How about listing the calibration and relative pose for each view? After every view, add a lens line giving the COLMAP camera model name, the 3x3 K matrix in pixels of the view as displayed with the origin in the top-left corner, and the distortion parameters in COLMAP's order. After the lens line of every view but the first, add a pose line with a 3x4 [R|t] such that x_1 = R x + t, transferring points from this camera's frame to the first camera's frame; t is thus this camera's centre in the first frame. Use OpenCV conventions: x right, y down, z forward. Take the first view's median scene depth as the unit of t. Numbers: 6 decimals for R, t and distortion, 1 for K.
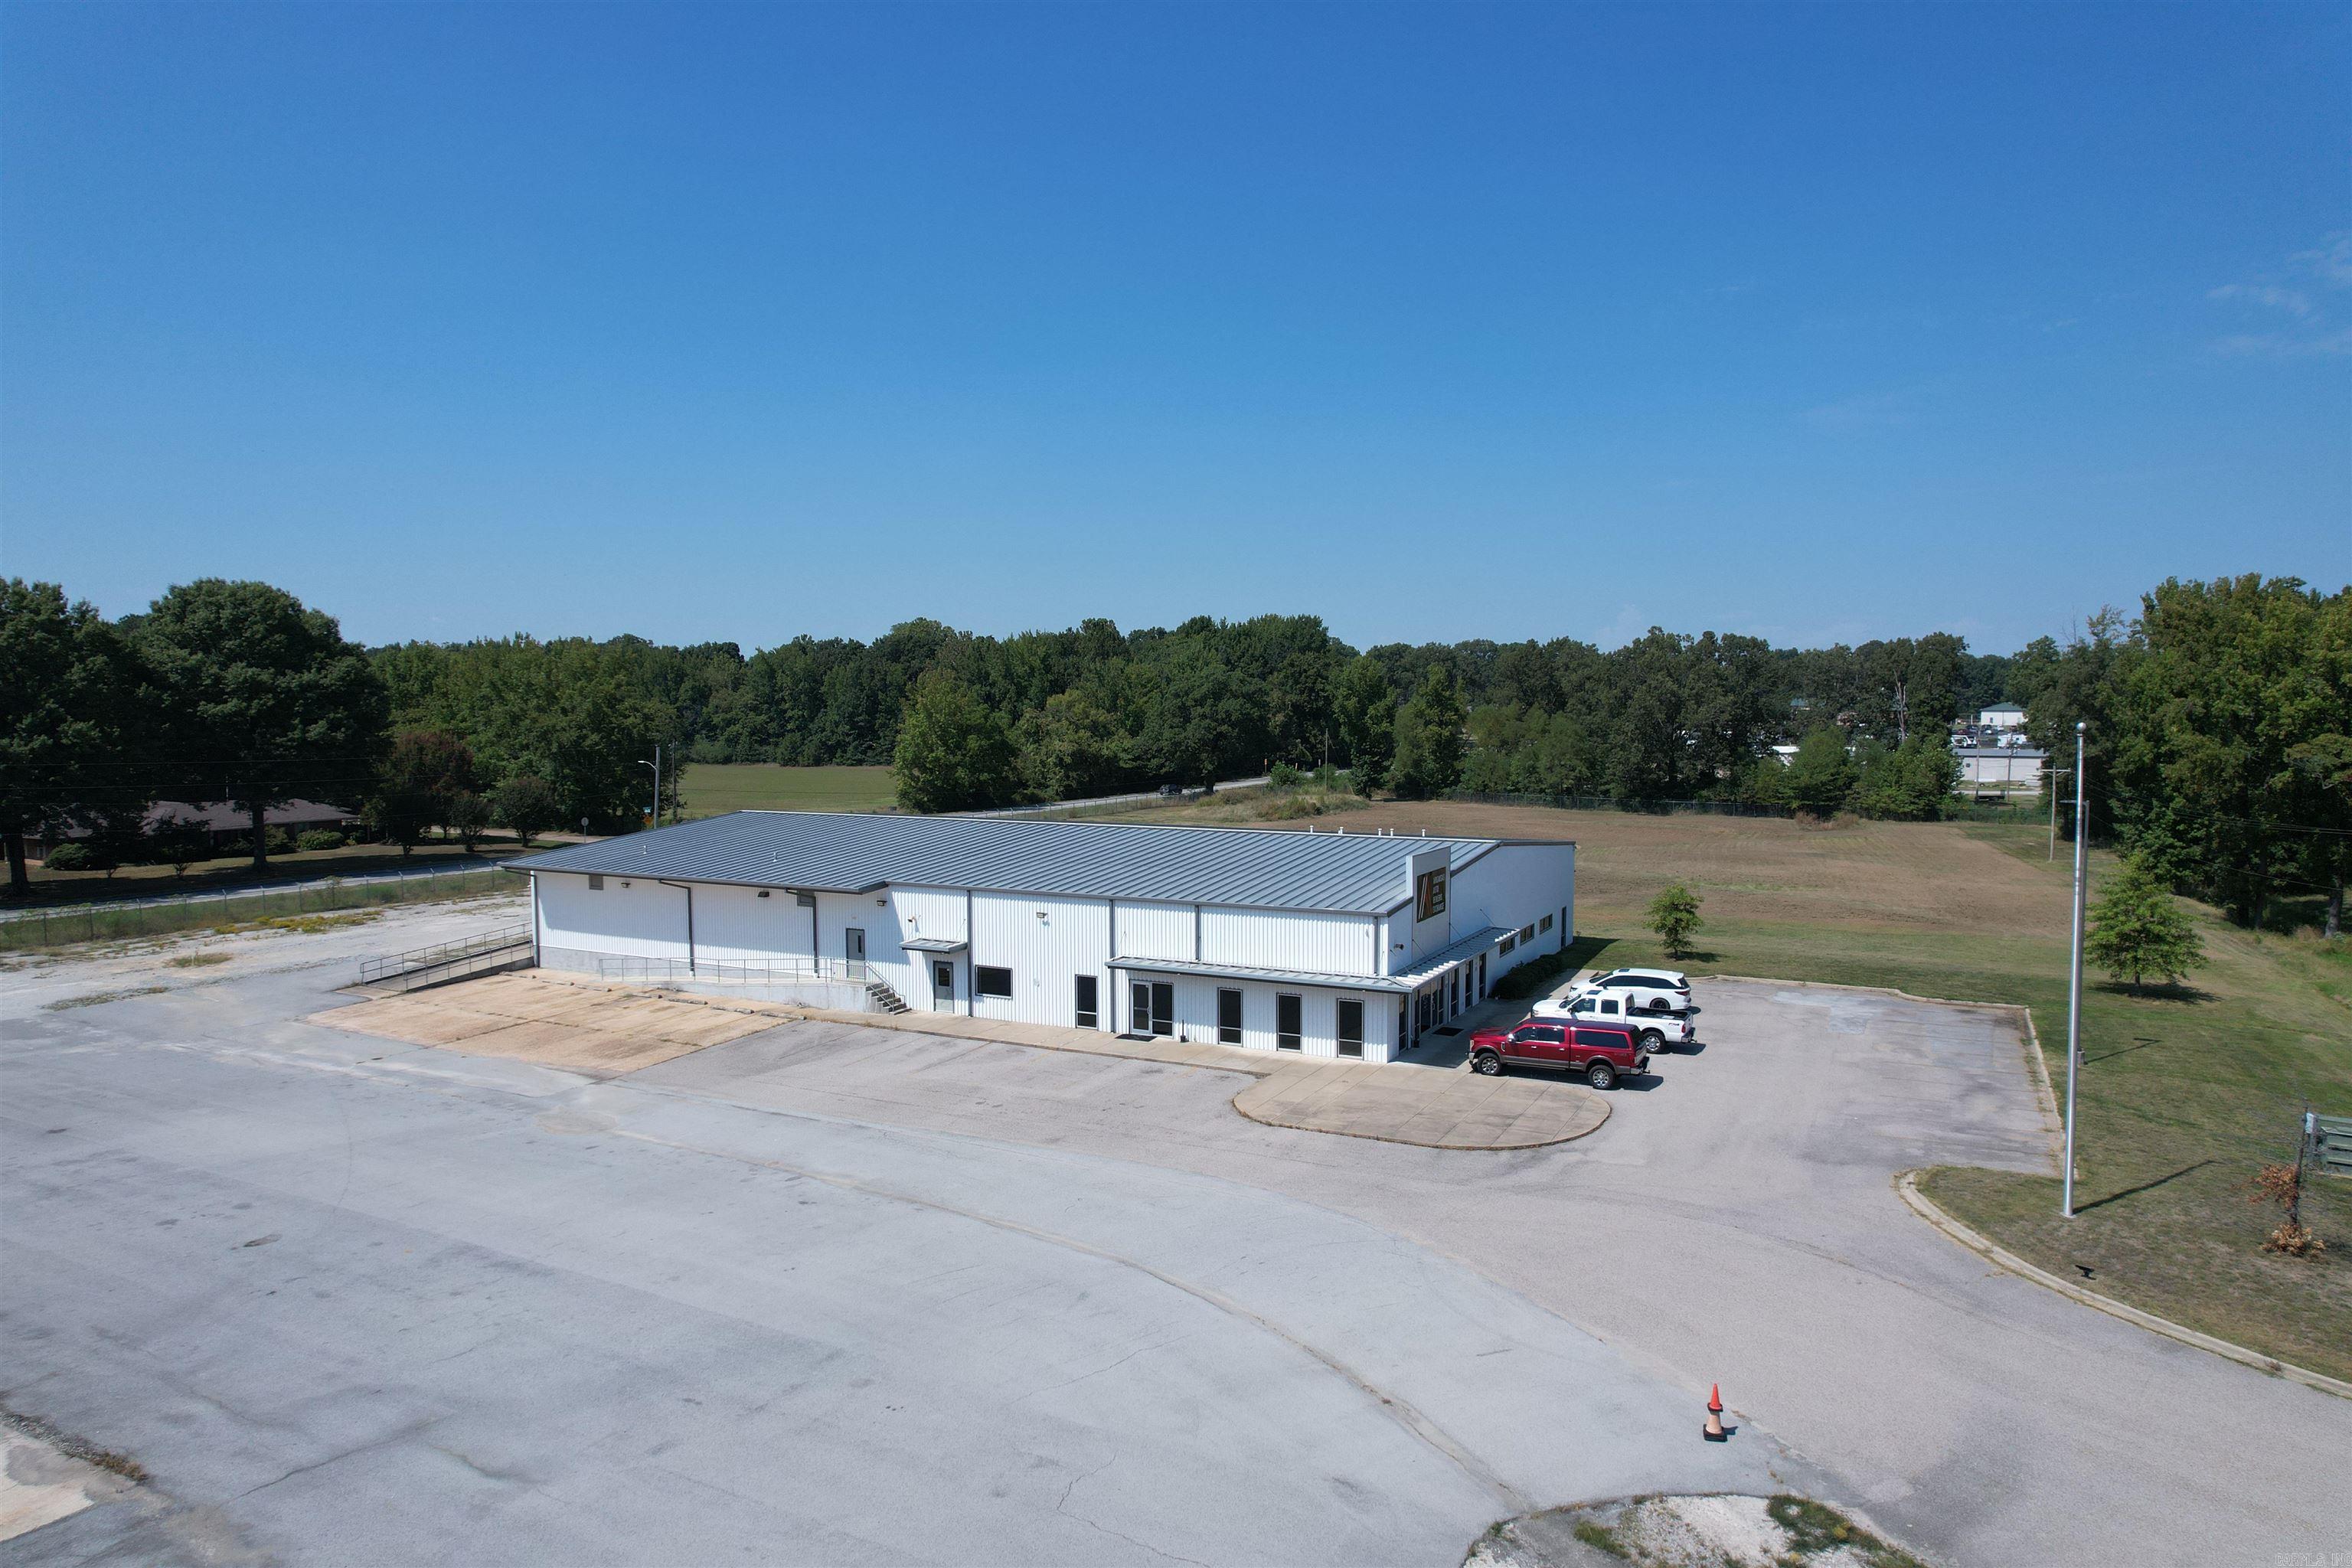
lens RADIAL K [[1498.7, 0, 1172.8], [0, 1498.7, 802.0], [0, 0, 1]] dist [-0.074336, 0.066853]
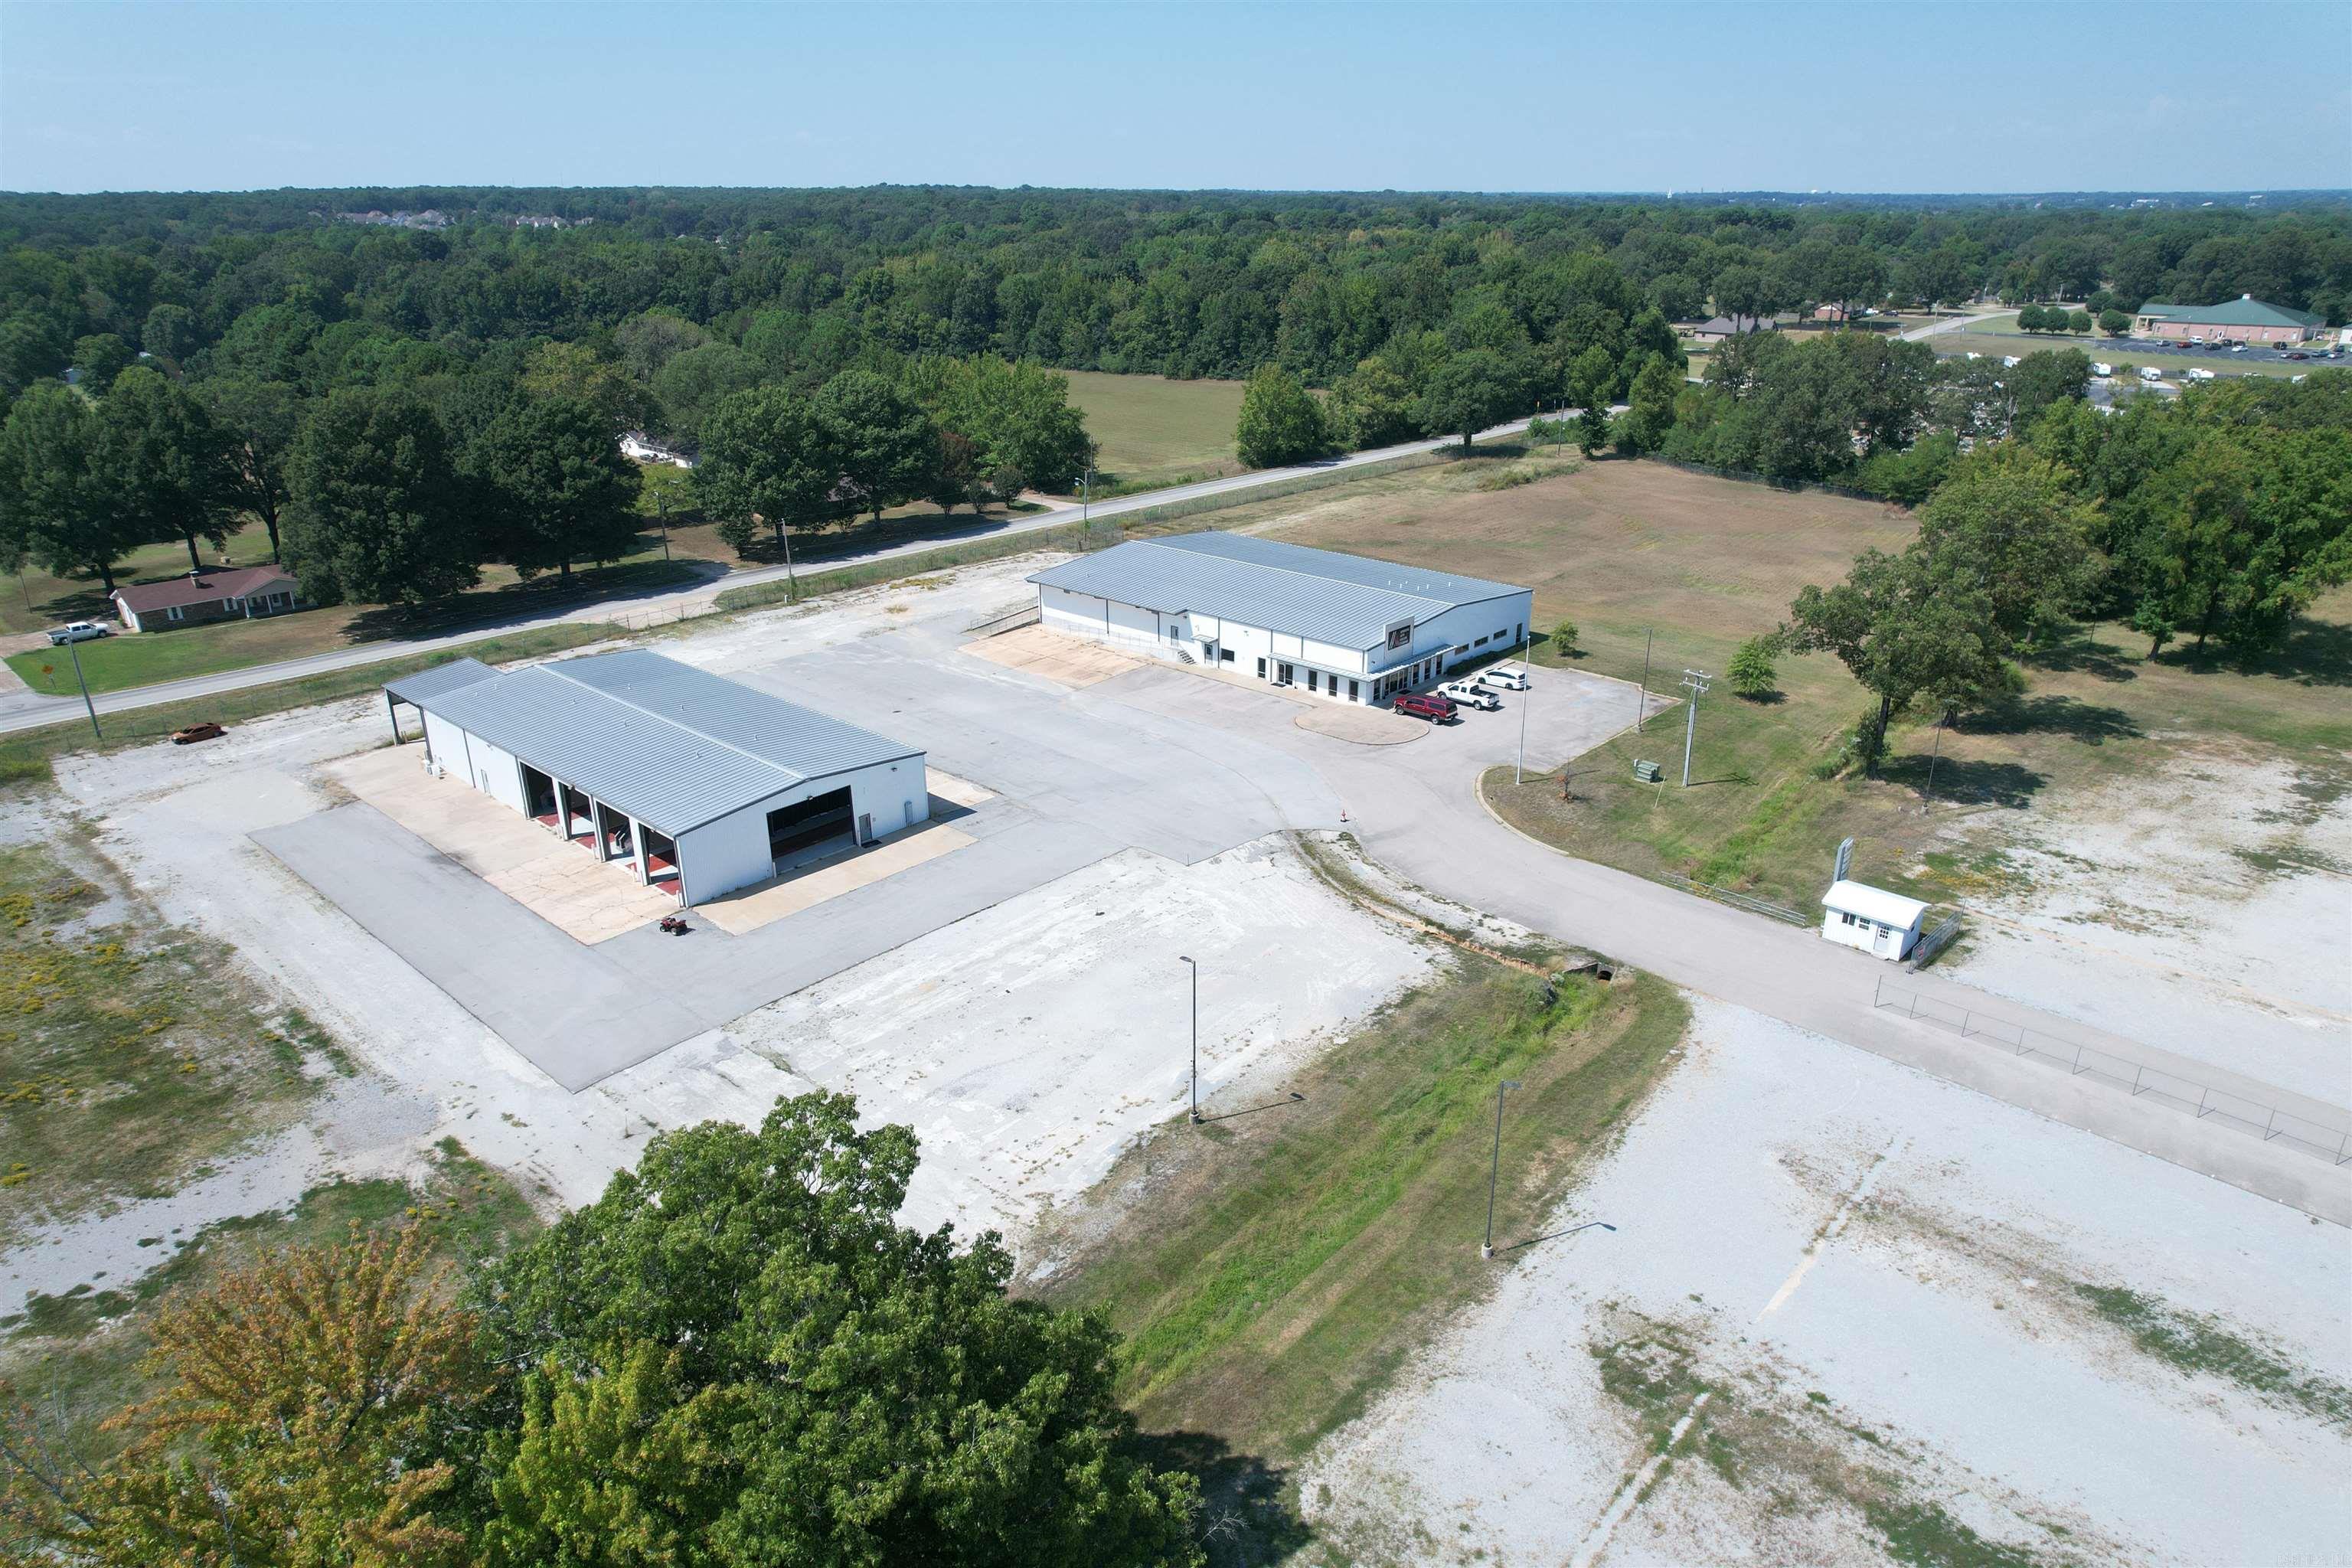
lens RADIAL K [[1498.7, 0, 1172.8], [0, 1498.7, 802.0], [0, 0, 1]] dist [-0.074336, 0.066853]
pose [[0.965946, 0.096308, -0.240154, 0.247153], [-0.014944, 0.947364, 0.319808, -0.265110], [0.258313, -0.305329, 0.916542, -0.818031]]
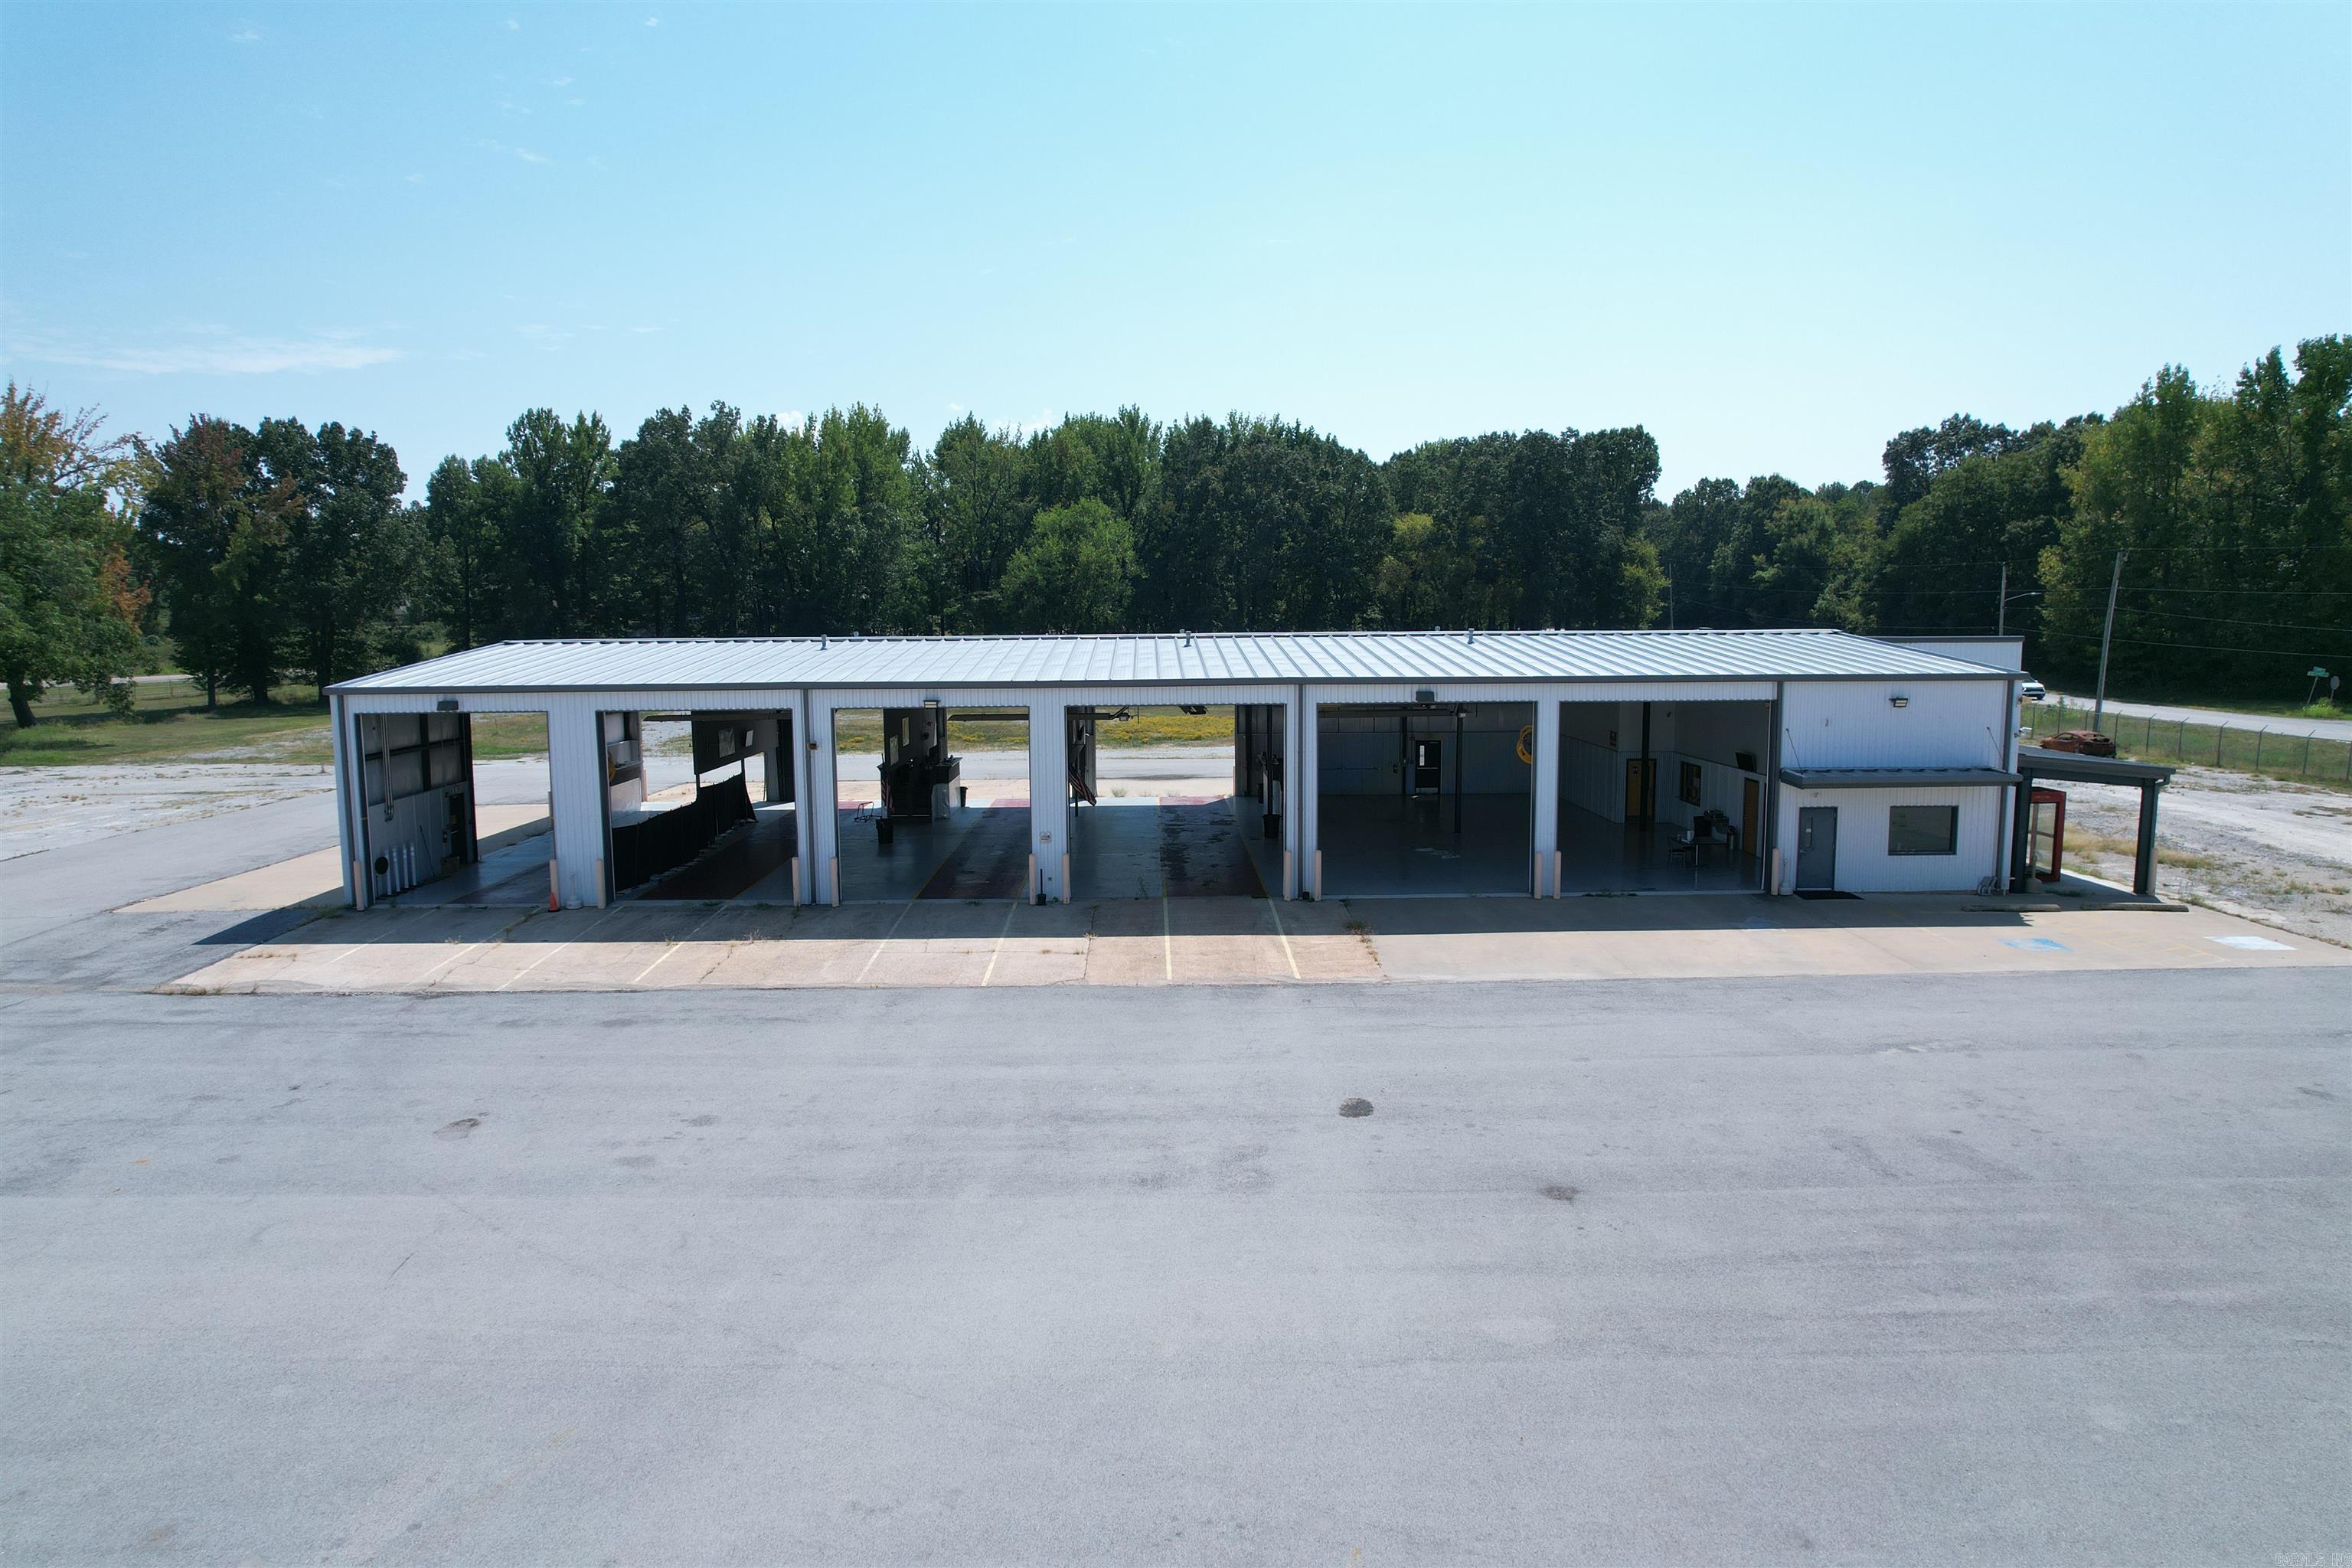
lens RADIAL K [[1498.7, 0, 1172.8], [0, 1498.7, 802.0], [0, 0, 1]] dist [-0.074336, 0.066853]
pose [[-0.879225, 0.068369, -0.471475, -0.218720], [-0.022205, 0.982692, 0.183910, 0.019775], [0.475889, 0.172168, -0.862489, 0.590459]]
